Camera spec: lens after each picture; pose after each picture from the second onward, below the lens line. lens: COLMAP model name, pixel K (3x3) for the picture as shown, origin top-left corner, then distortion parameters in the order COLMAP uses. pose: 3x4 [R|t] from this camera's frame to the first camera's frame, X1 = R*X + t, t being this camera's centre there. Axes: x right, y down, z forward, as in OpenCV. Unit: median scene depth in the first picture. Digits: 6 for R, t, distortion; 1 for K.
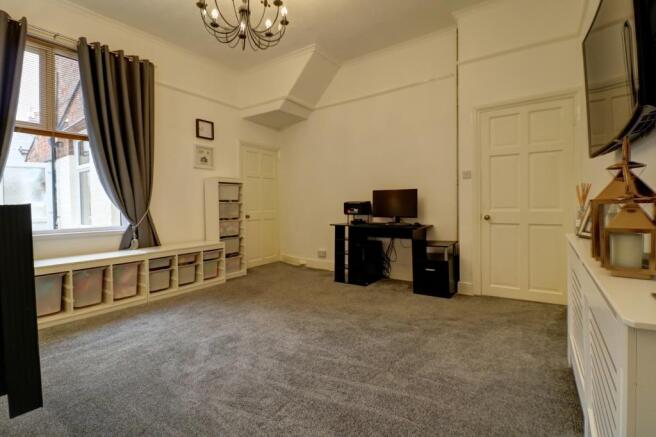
lens RADIAL K [[308.7, 0, 332.9], [0, 308.7, 217.3], [0, 0, 1]] dist [-0.016039, -0.000566]
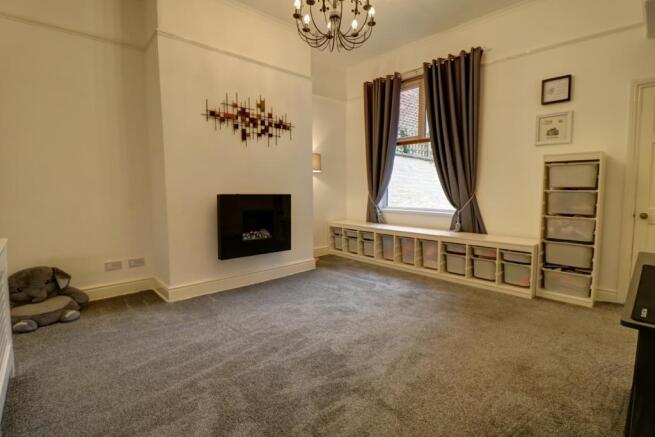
lens RADIAL K [[308.3, 0, 332.8], [0, 308.3, 216.5], [0, 0, 1]] dist [-0.016039, -0.000566]
pose [[-0.207925, 0.104174, -0.972582, 0.612322], [-0.035648, 0.992845, 0.113965, -0.072128], [0.977495, 0.058366, -0.202724, 0.921021]]
